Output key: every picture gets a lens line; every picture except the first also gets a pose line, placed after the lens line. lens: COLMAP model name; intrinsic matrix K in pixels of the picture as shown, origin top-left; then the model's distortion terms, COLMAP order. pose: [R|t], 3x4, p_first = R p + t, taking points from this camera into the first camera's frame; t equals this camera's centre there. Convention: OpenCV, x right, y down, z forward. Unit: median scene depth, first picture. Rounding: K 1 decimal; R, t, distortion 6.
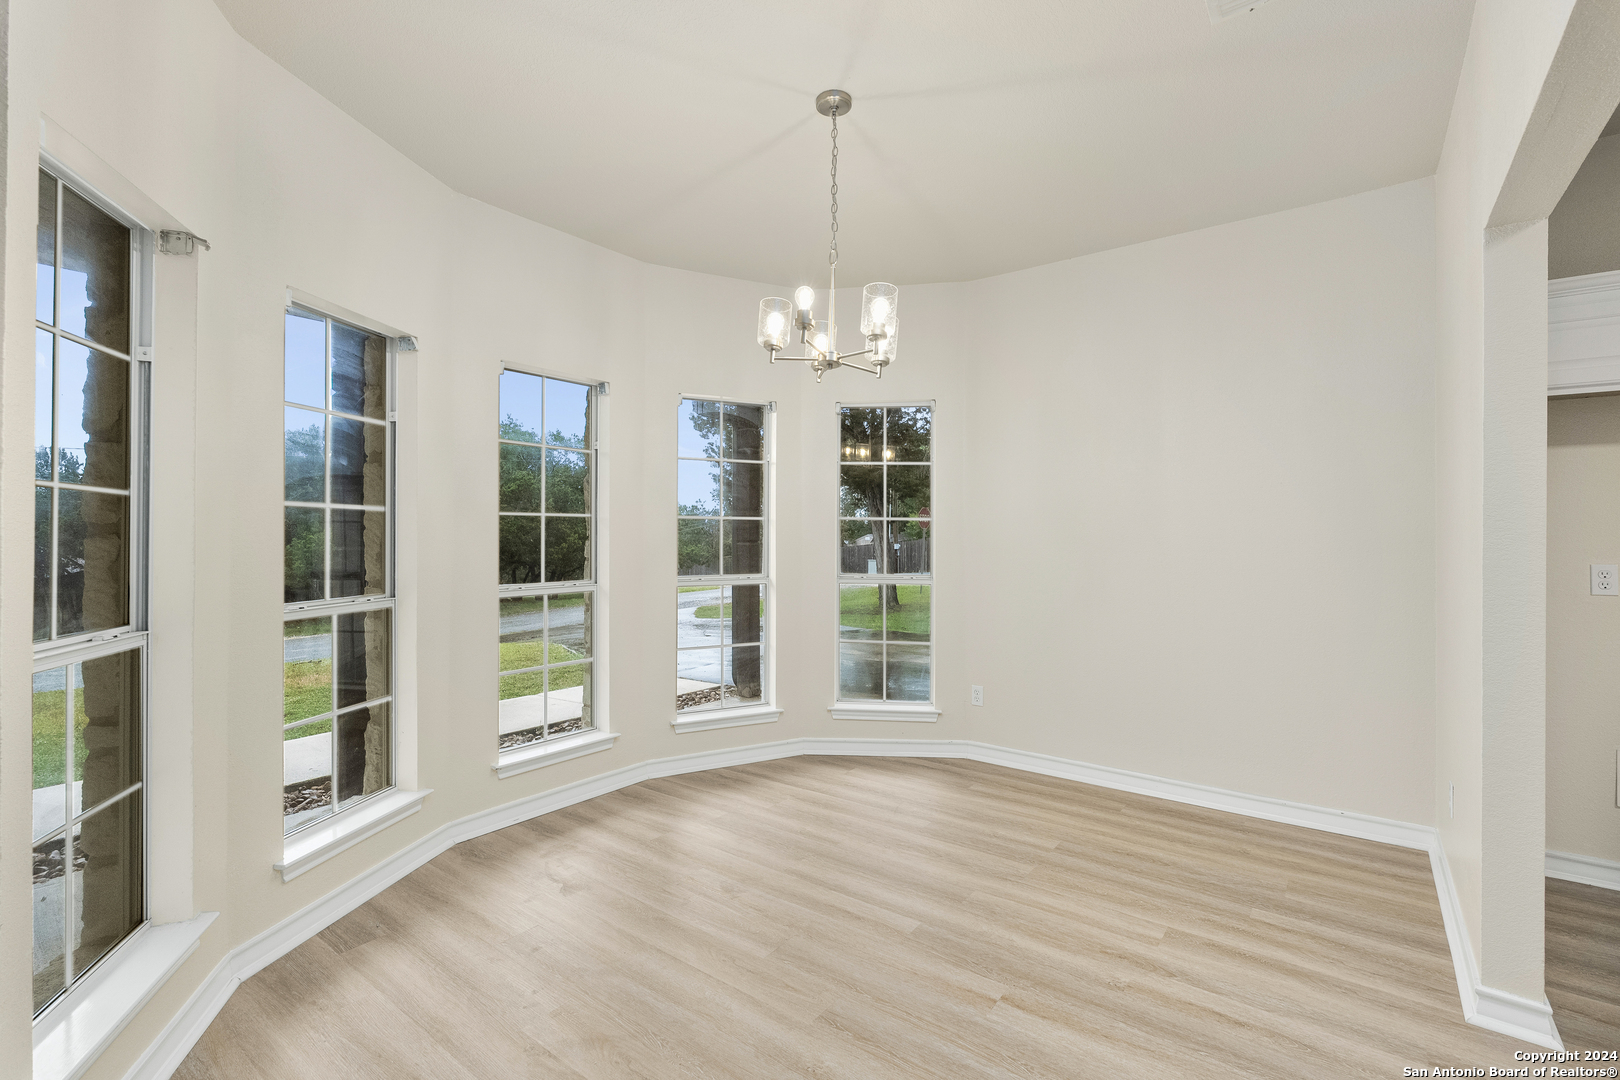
lens RADIAL K [[724.7, 0, 813.8], [0, 724.7, 537.7], [0, 0, 1]] dist [-0.003364, 0.000101]
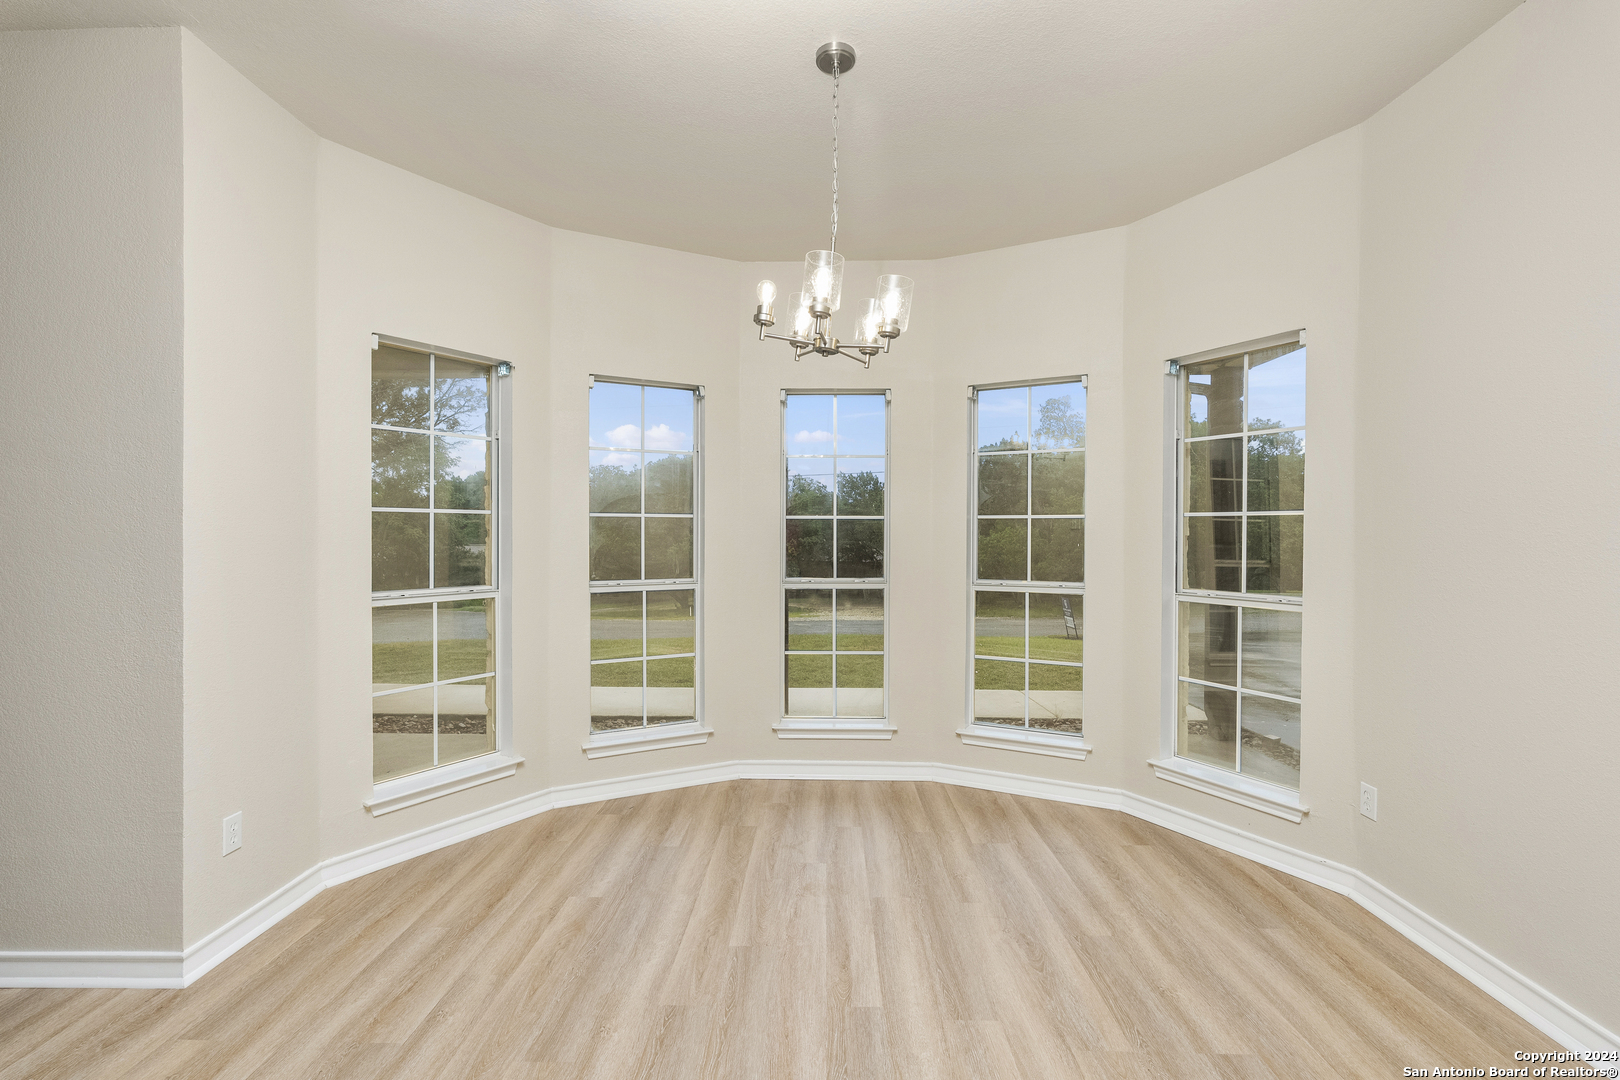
lens RADIAL K [[724.7, 0, 813.8], [0, 724.7, 537.7], [0, 0, 1]] dist [-0.003364, 0.000101]
pose [[0.585167, 0.005912, -0.810891, 0.507018], [-0.007311, 0.999971, 0.002014, -0.002753], [0.810880, 0.004750, 0.585193, 0.297722]]
